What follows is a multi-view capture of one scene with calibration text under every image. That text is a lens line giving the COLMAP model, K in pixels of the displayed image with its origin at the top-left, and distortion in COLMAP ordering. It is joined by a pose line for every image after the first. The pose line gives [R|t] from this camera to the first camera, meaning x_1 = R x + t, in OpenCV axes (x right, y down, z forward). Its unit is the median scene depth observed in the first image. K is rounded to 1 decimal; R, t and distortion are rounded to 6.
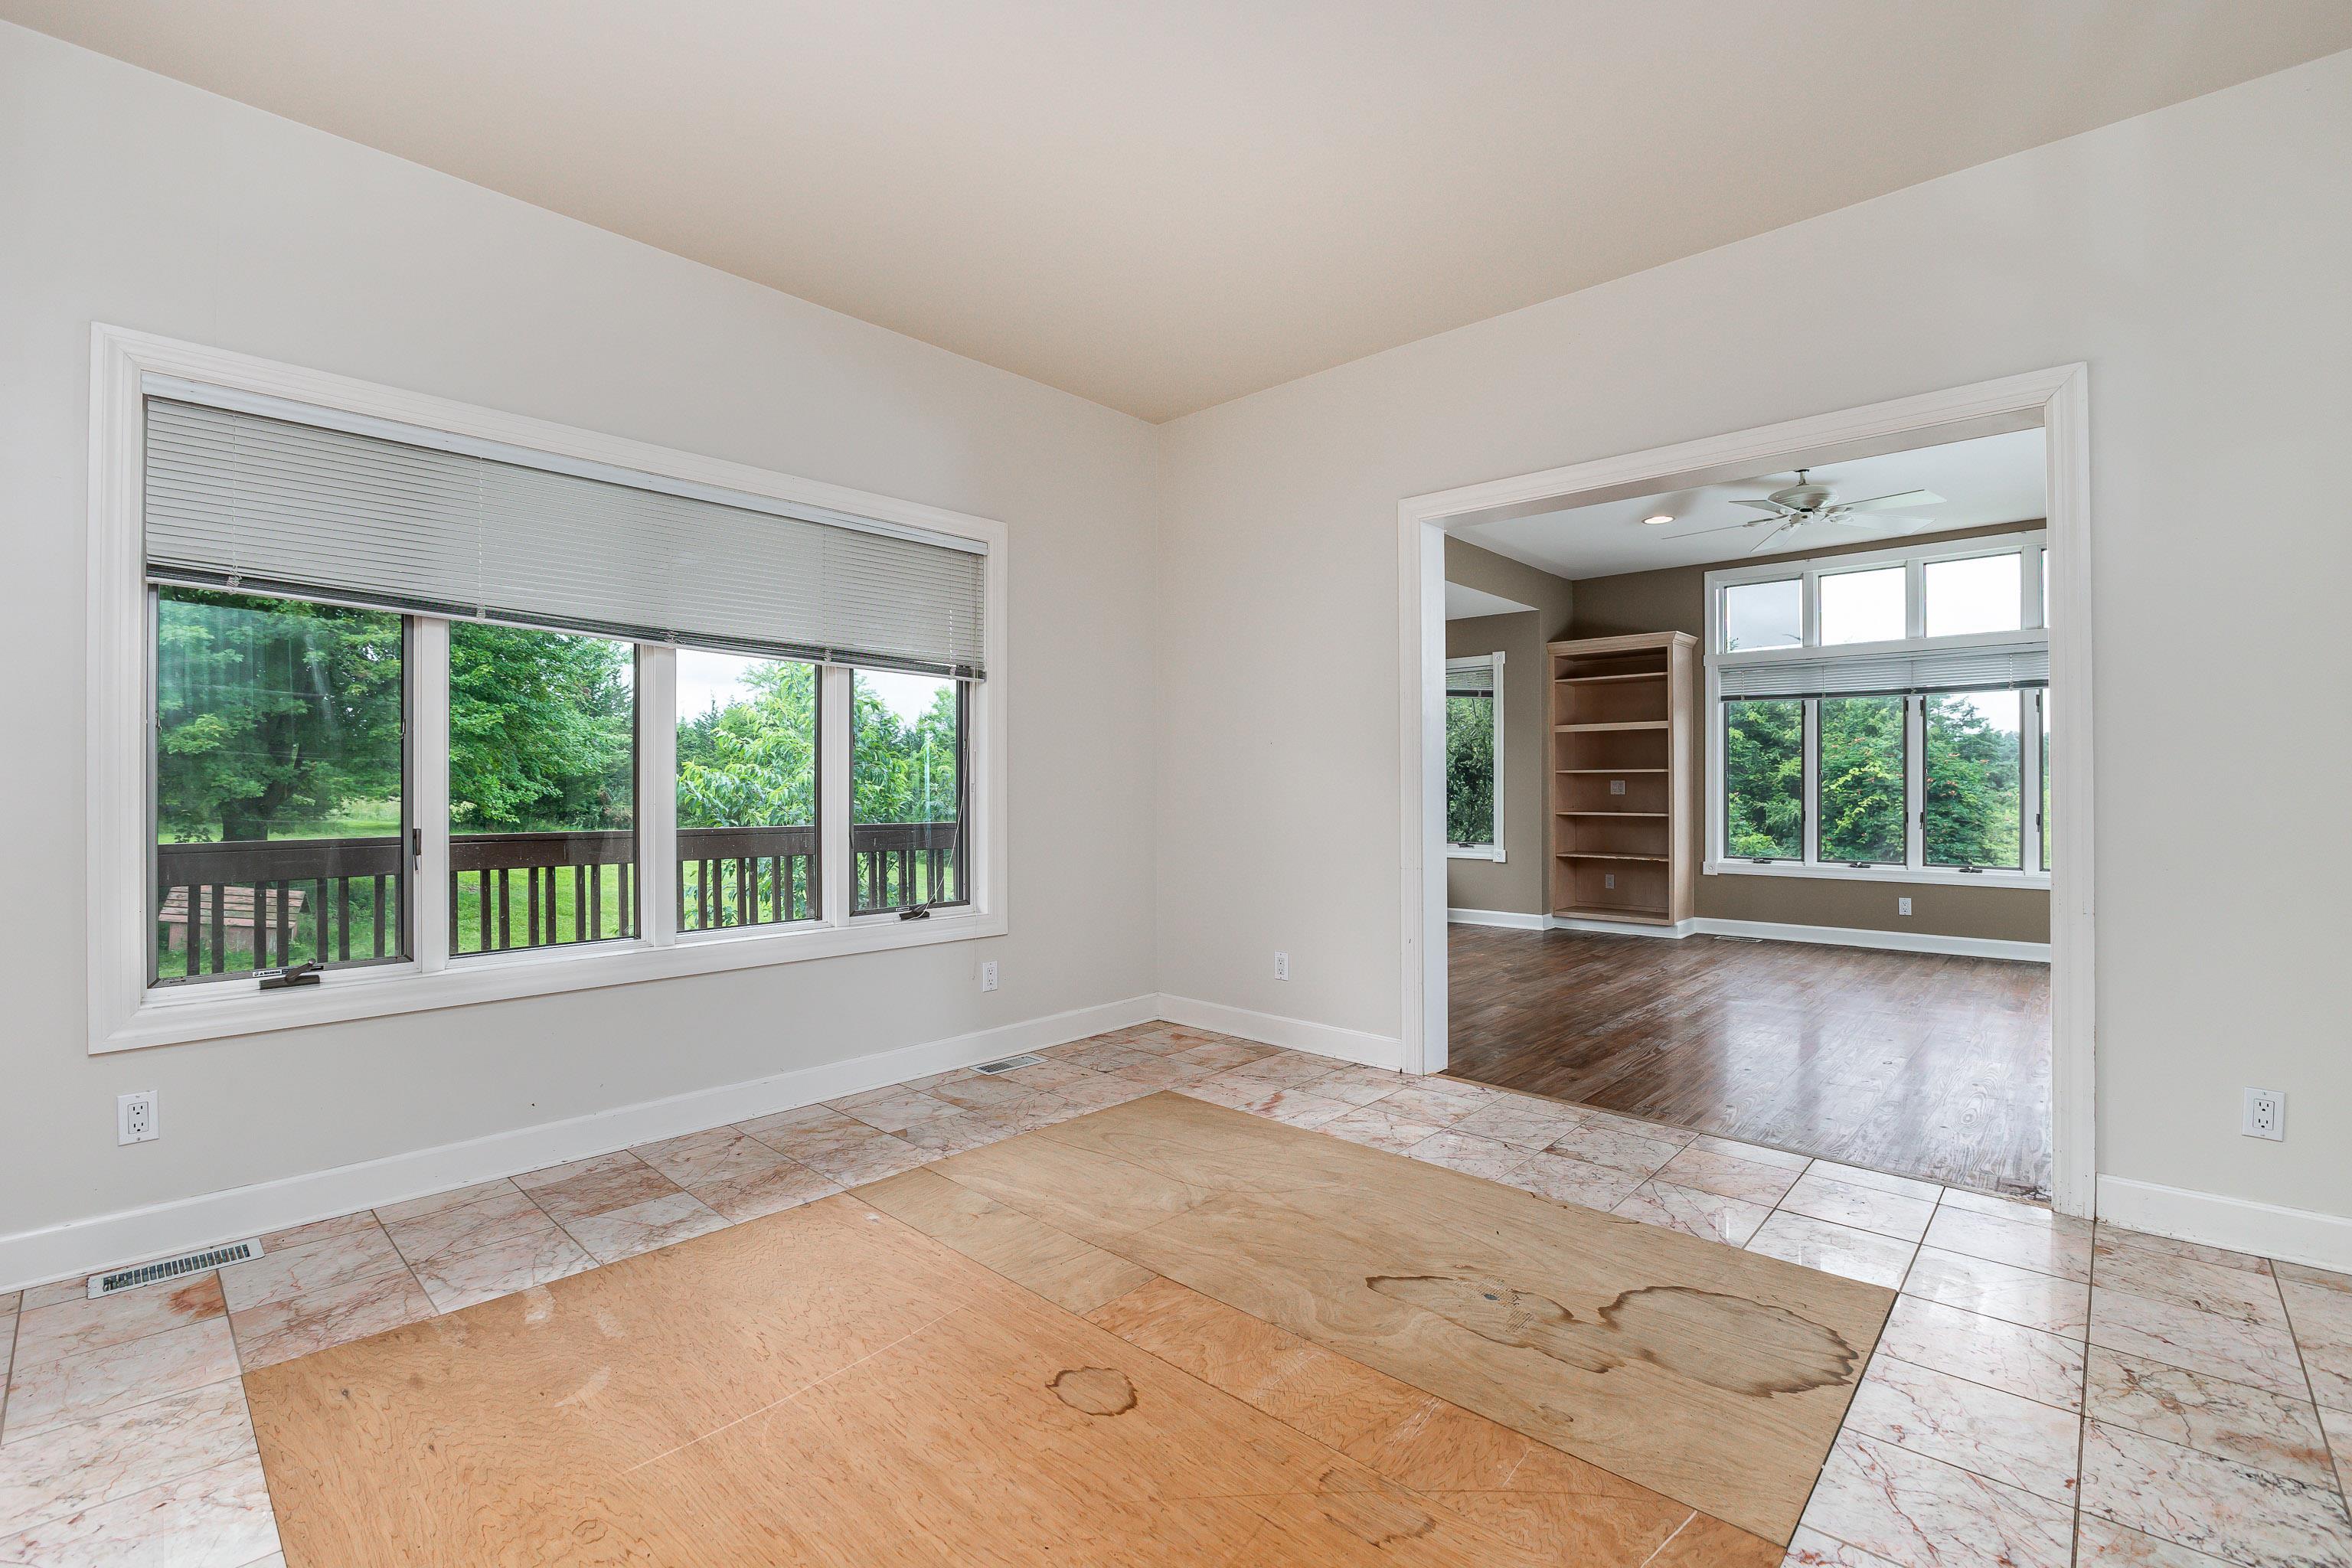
lens RADIAL K [[1037.1, 0, 1159.0], [0, 1037.1, 801.4], [0, 0, 1]] dist [-0.012940, 0.000225]
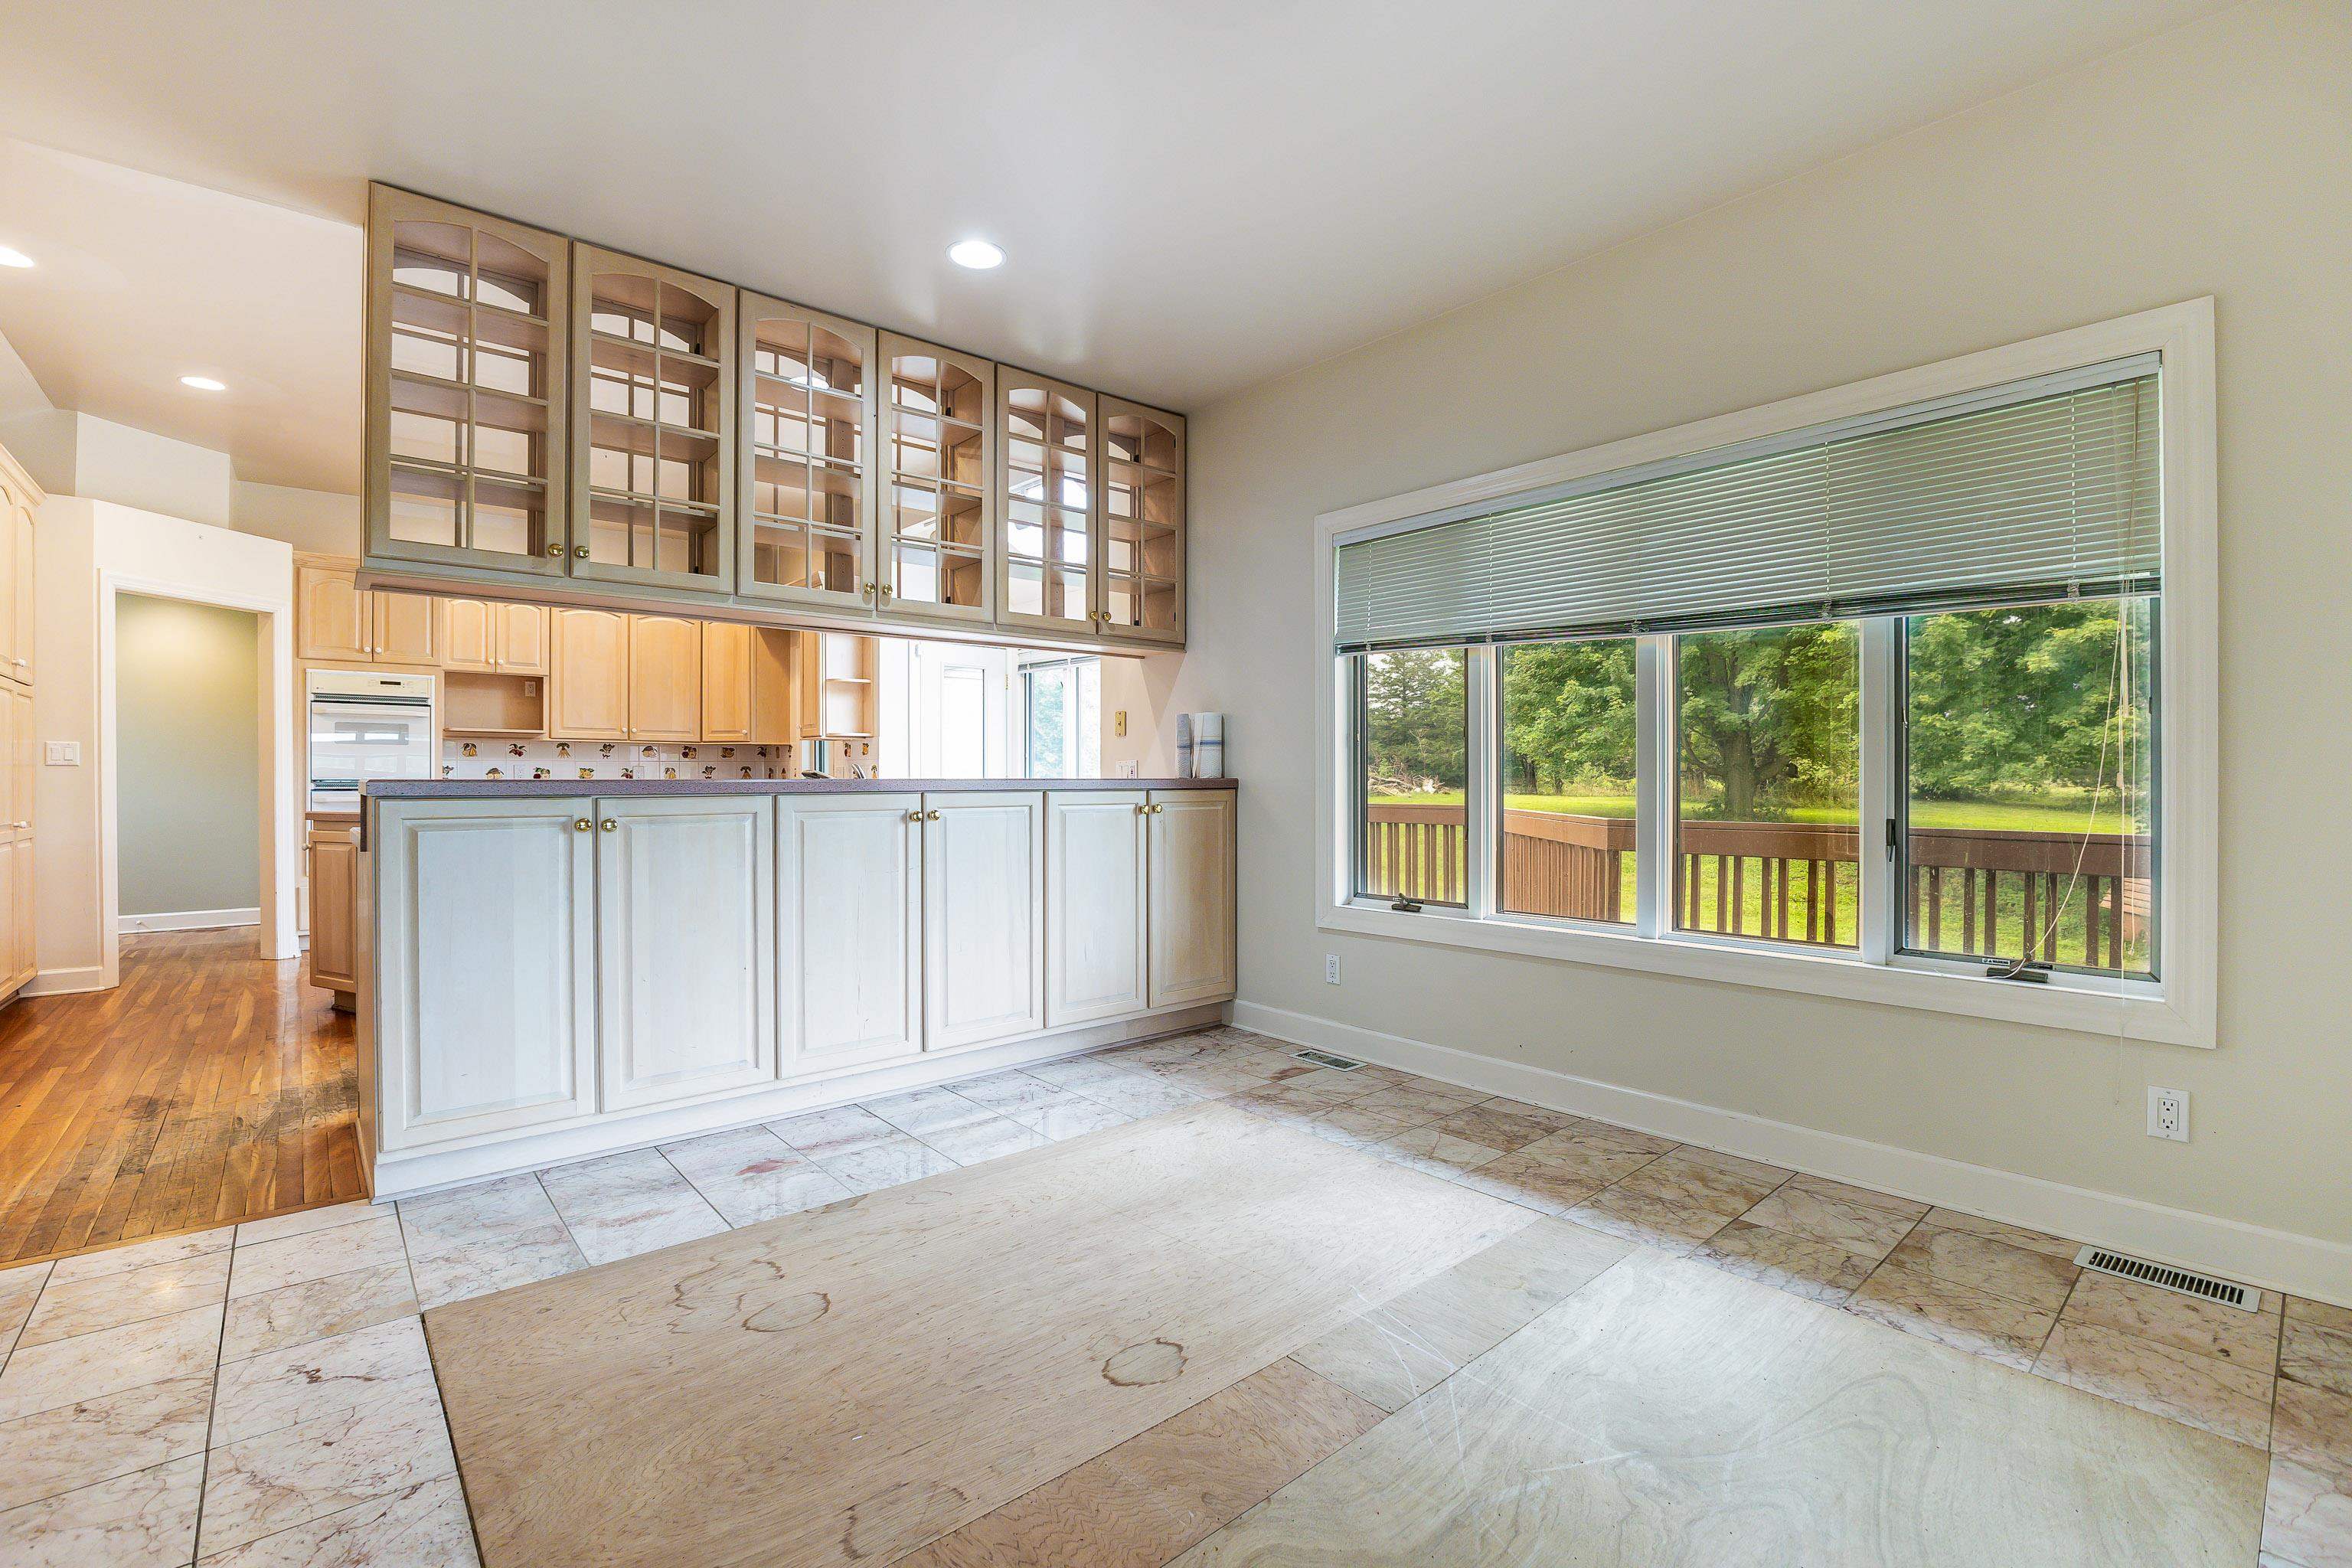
lens RADIAL K [[1037.1, 0, 1101.0], [0, 1037.1, 784.0], [0, 0, 1]] dist [-0.012940, 0.000225]
pose [[-0.136470, 0.019649, -0.990449, 0.595532], [0.003960, 0.999806, 0.019289, -0.029758], [0.990636, -0.001290, -0.136522, 0.644498]]
